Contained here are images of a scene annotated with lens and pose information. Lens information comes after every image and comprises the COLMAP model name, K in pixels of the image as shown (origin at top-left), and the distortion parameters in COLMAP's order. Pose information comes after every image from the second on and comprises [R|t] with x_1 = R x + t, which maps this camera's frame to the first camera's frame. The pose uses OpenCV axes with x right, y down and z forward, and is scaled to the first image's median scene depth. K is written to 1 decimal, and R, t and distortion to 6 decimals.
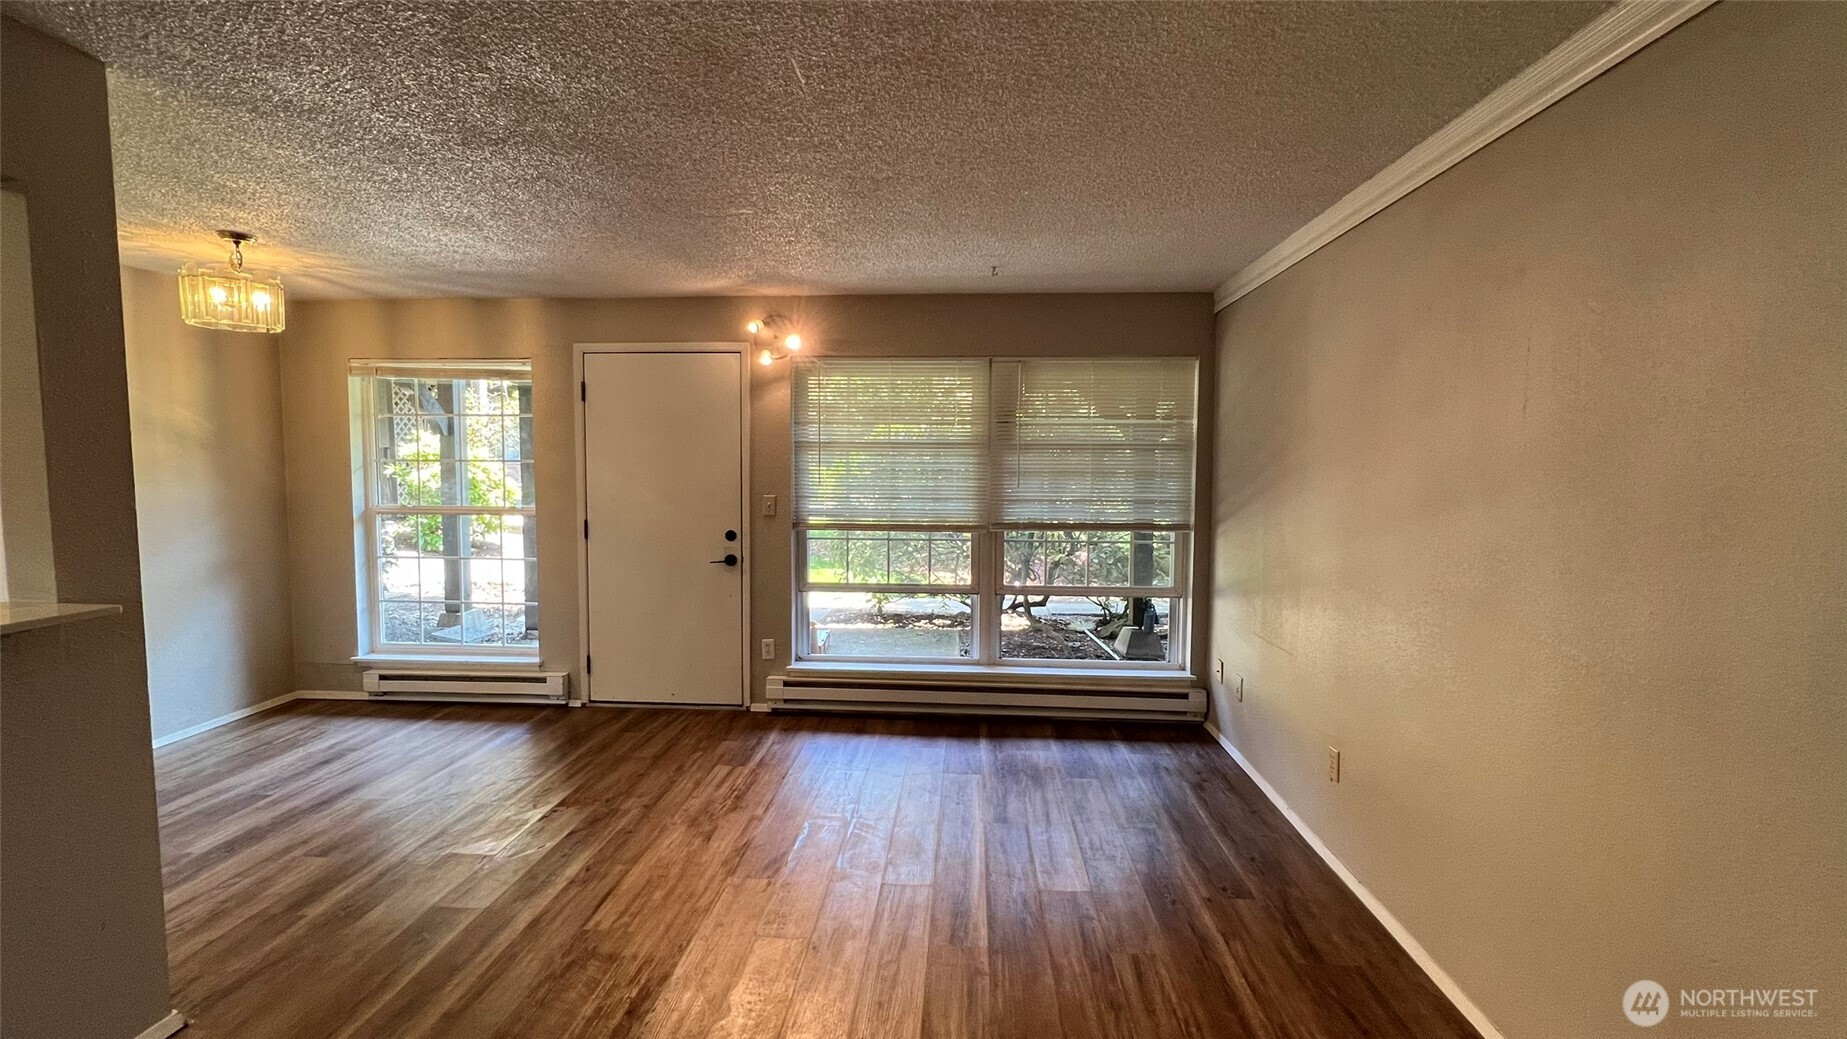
lens RADIAL K [[733.0, 0, 923.9], [0, 733.0, 521.8], [0, 0, 1]] dist [-0.001428, -0.000625]
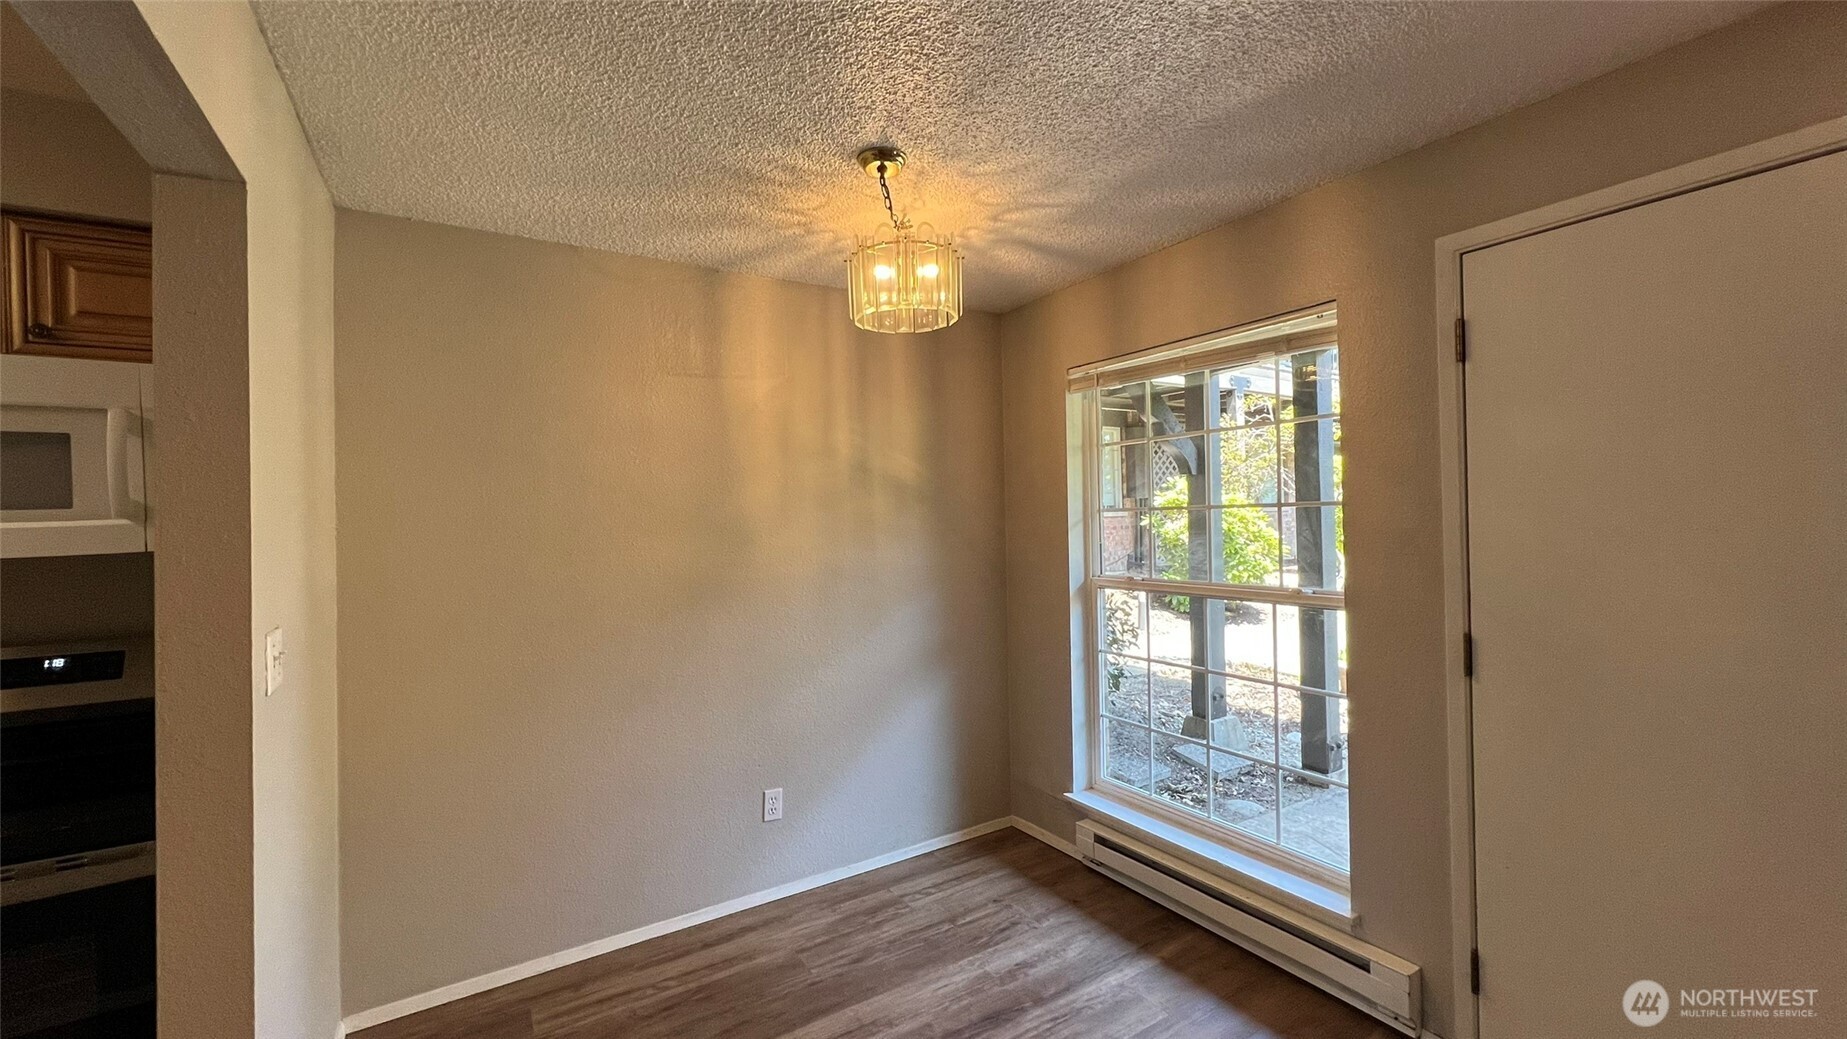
lens RADIAL K [[733.0, 0, 919.2], [0, 733.0, 514.4], [0, 0, 1]] dist [-0.001428, -0.000625]
pose [[0.581235, -0.028250, -0.813245, -0.278968], [-0.030206, 0.997959, -0.056255, -0.035821], [0.813175, 0.057262, 0.579195, 0.453563]]
